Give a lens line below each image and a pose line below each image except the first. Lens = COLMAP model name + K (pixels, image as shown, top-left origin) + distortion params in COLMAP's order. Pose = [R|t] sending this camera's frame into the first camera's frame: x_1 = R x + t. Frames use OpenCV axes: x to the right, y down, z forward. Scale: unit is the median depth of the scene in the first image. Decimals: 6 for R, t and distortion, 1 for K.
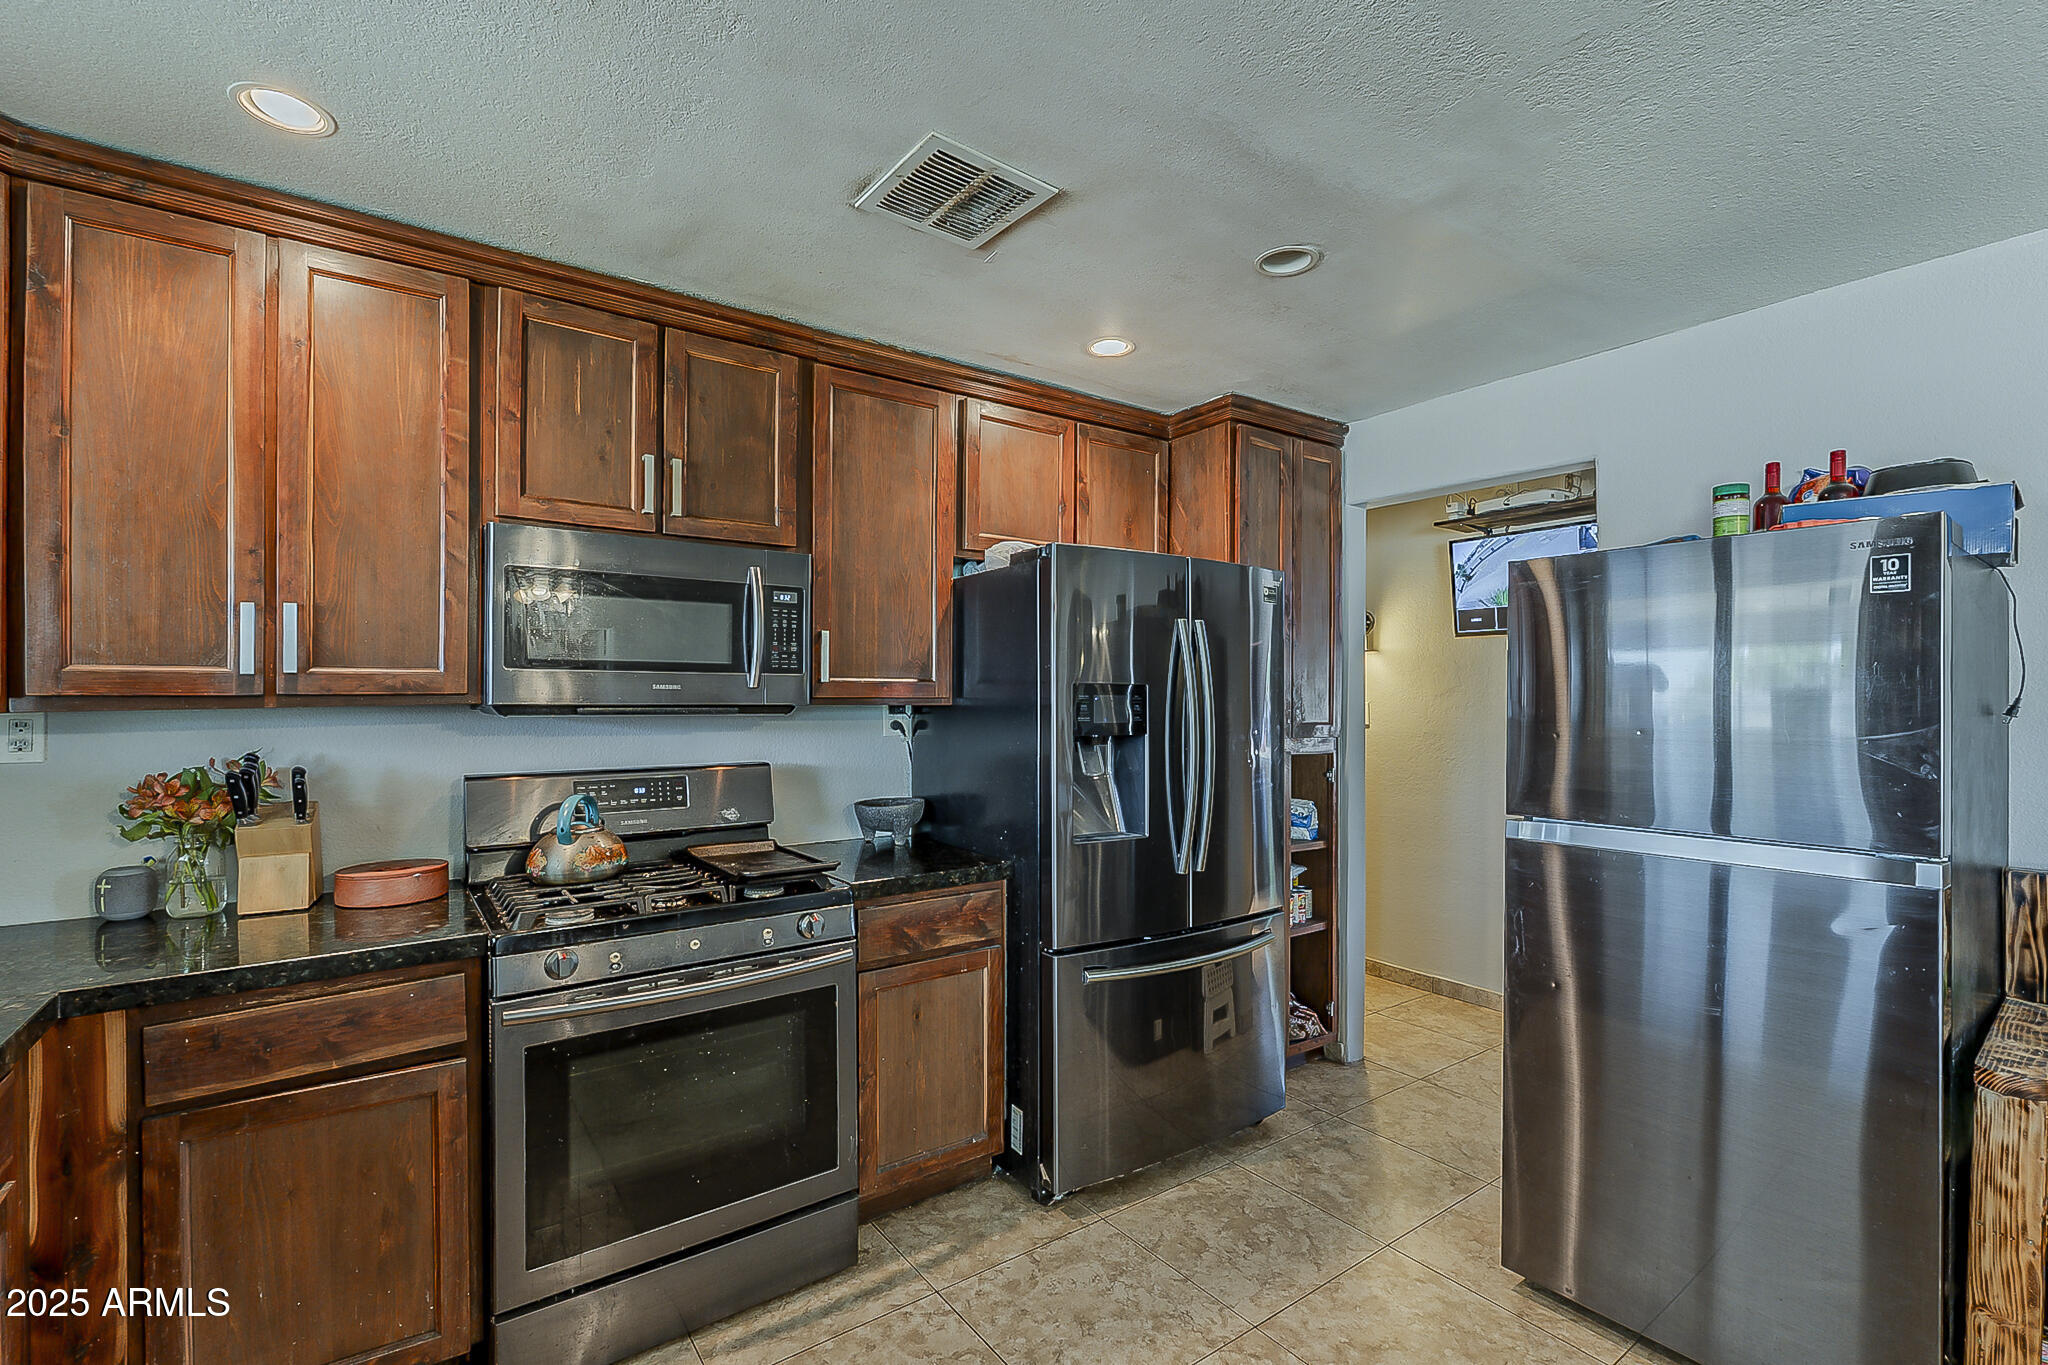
lens RADIAL K [[902.6, 0, 1018.5], [0, 902.6, 689.4], [0, 0, 1]] dist [-0.004753, 0.000824]
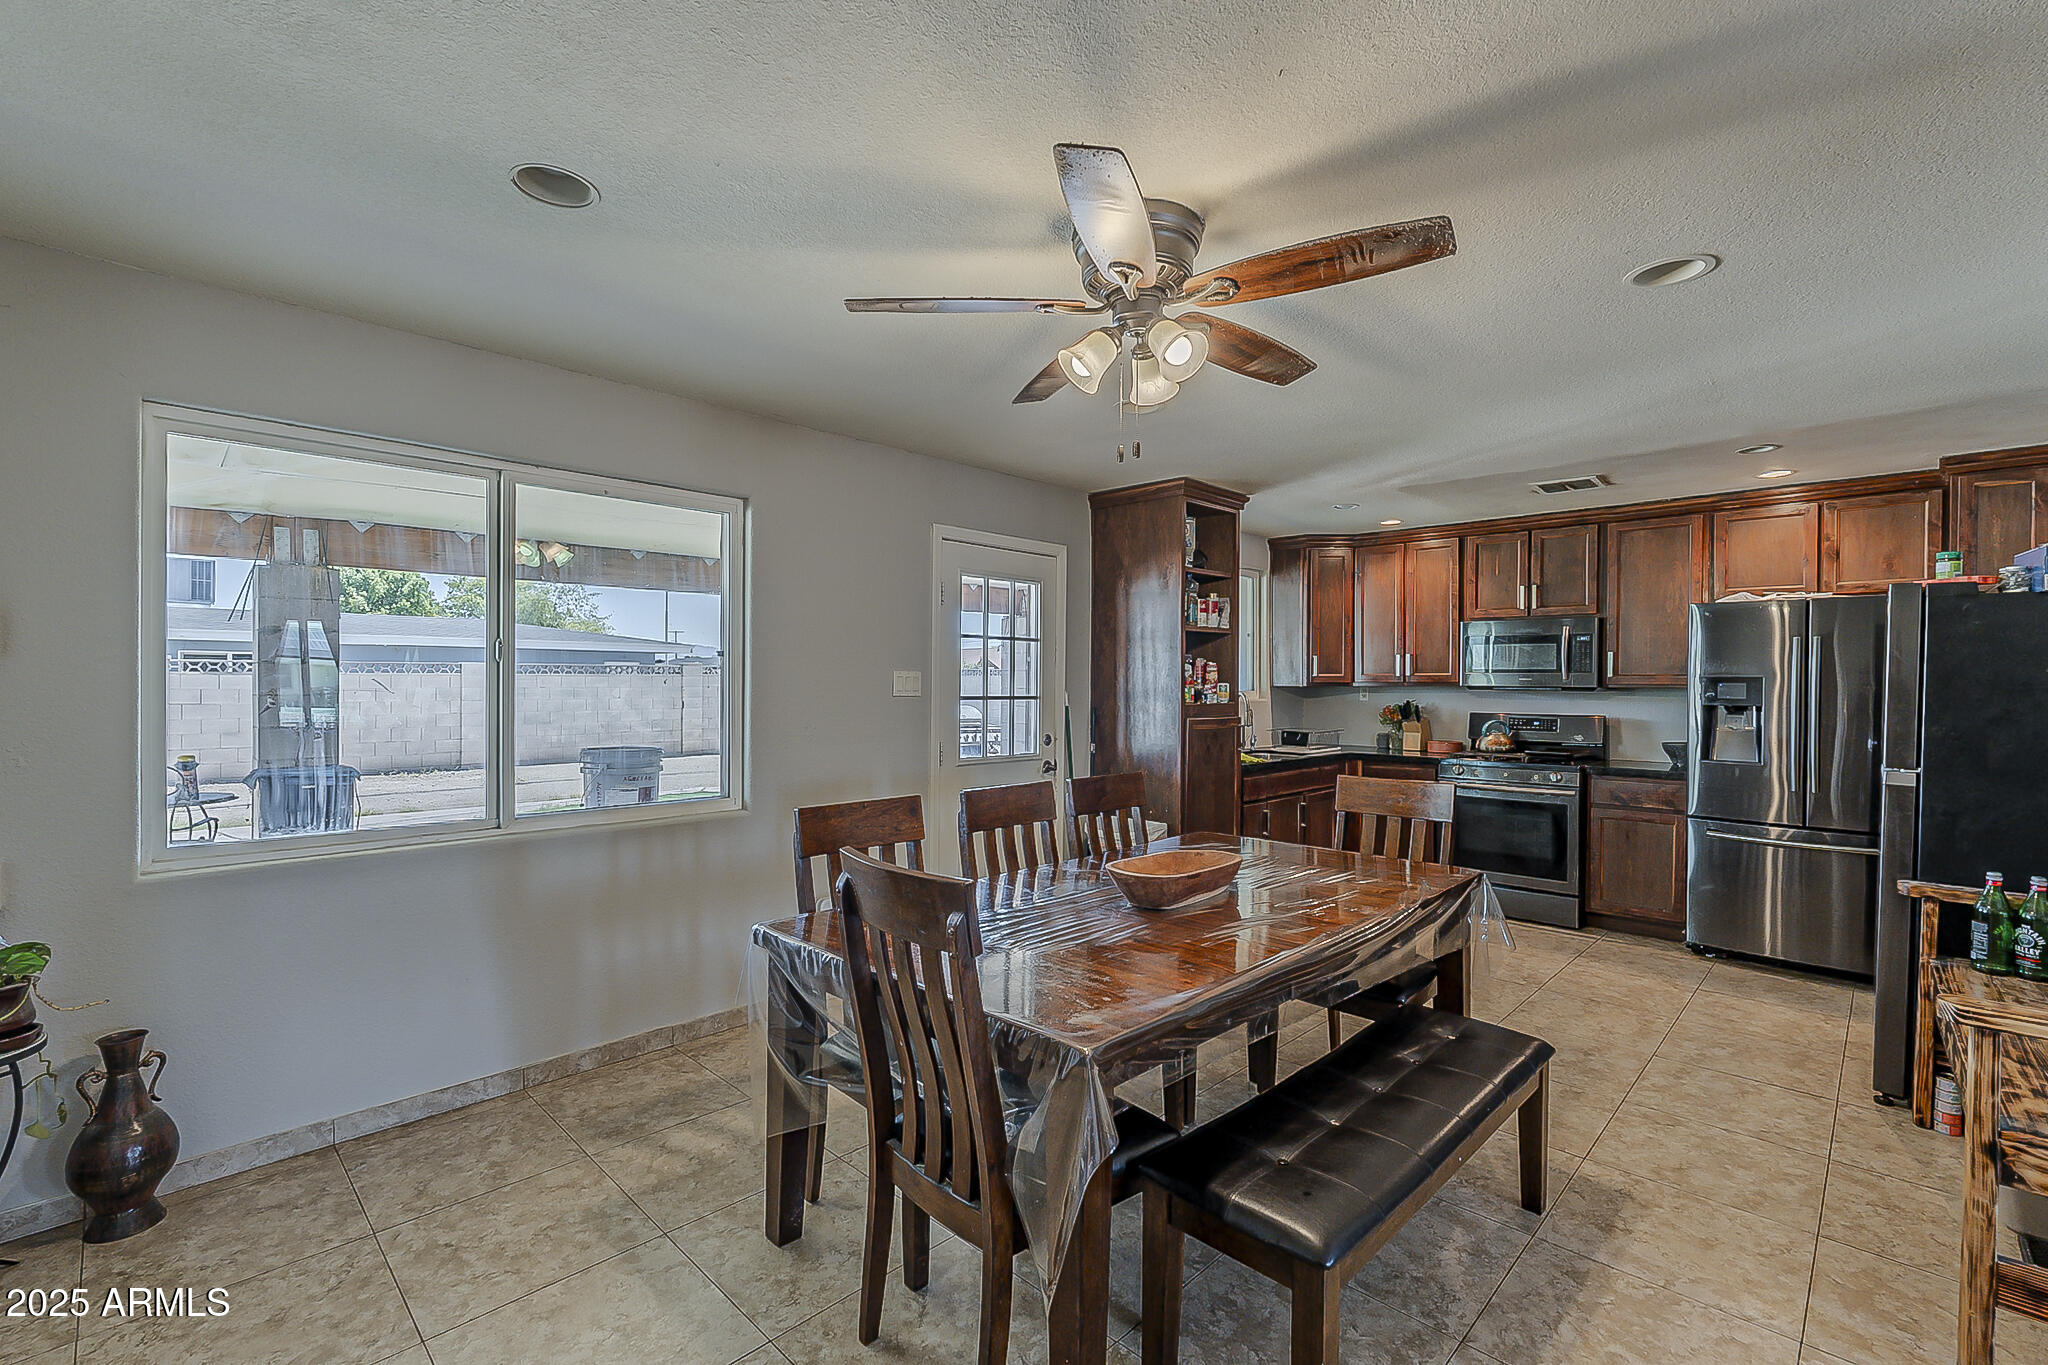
lens RADIAL K [[902.6, 0, 1028.9], [0, 902.6, 679.6], [0, 0, 1]] dist [-0.004753, 0.000824]
pose [[0.172993, -0.002951, -0.984919, 1.743287], [-0.000196, 0.999995, -0.003031, 0.005270], [0.984923, 0.000717, 0.172992, -0.741357]]
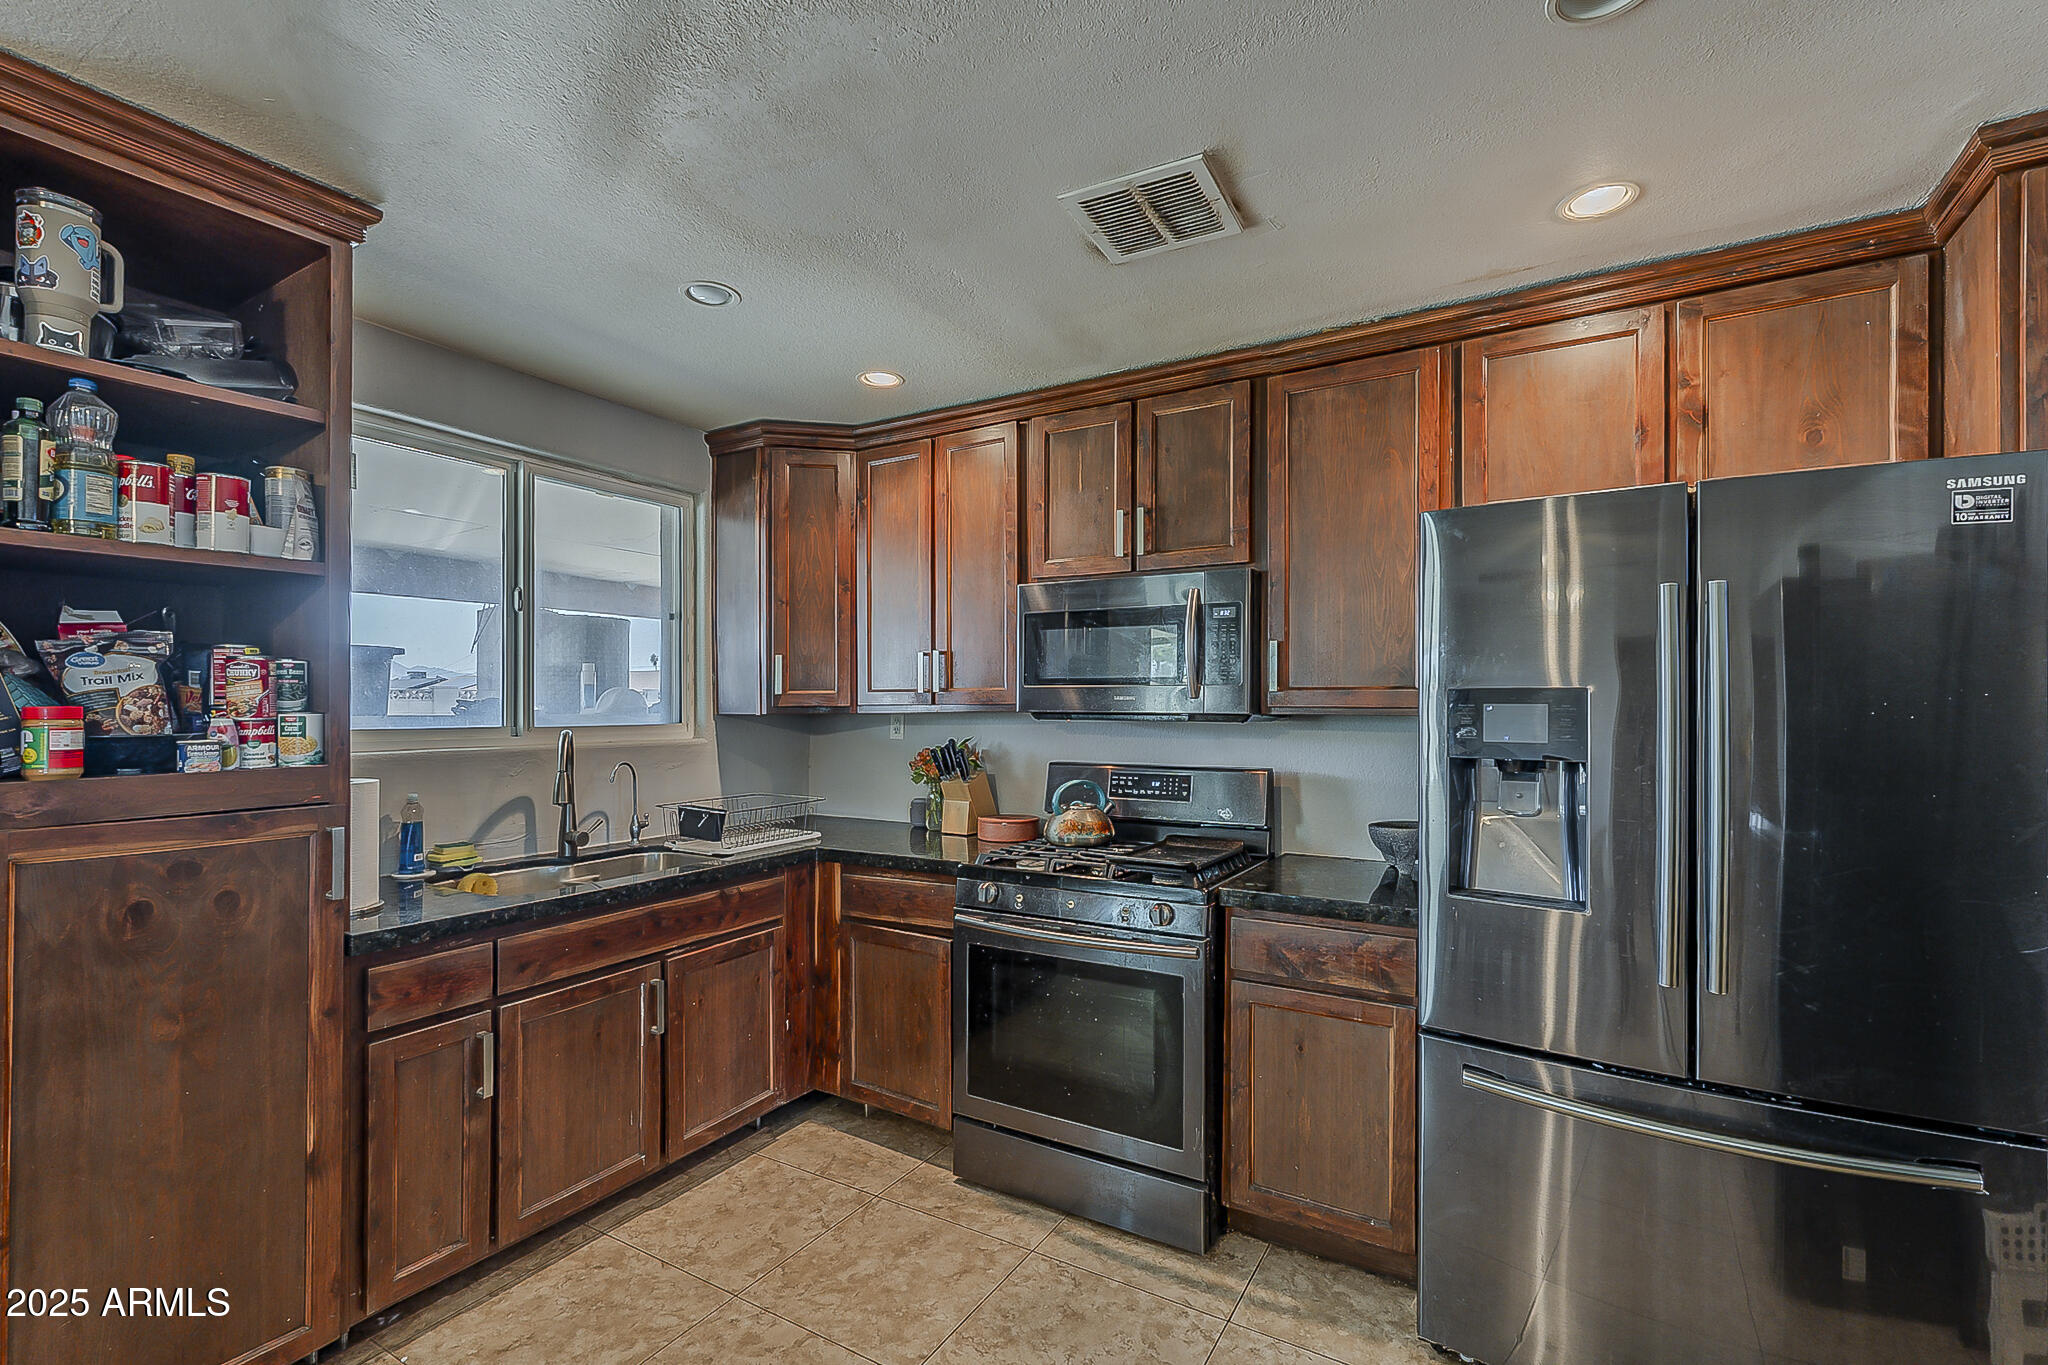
lens RADIAL K [[902.6, 0, 1029.1], [0, 902.6, 693.0], [0, 0, 1]] dist [-0.004753, 0.000824]
pose [[0.399706, -0.012045, -0.916564, 0.651459], [0.006115, 0.999926, -0.010474, 0.002538], [0.916623, -0.001418, 0.399750, 0.379644]]
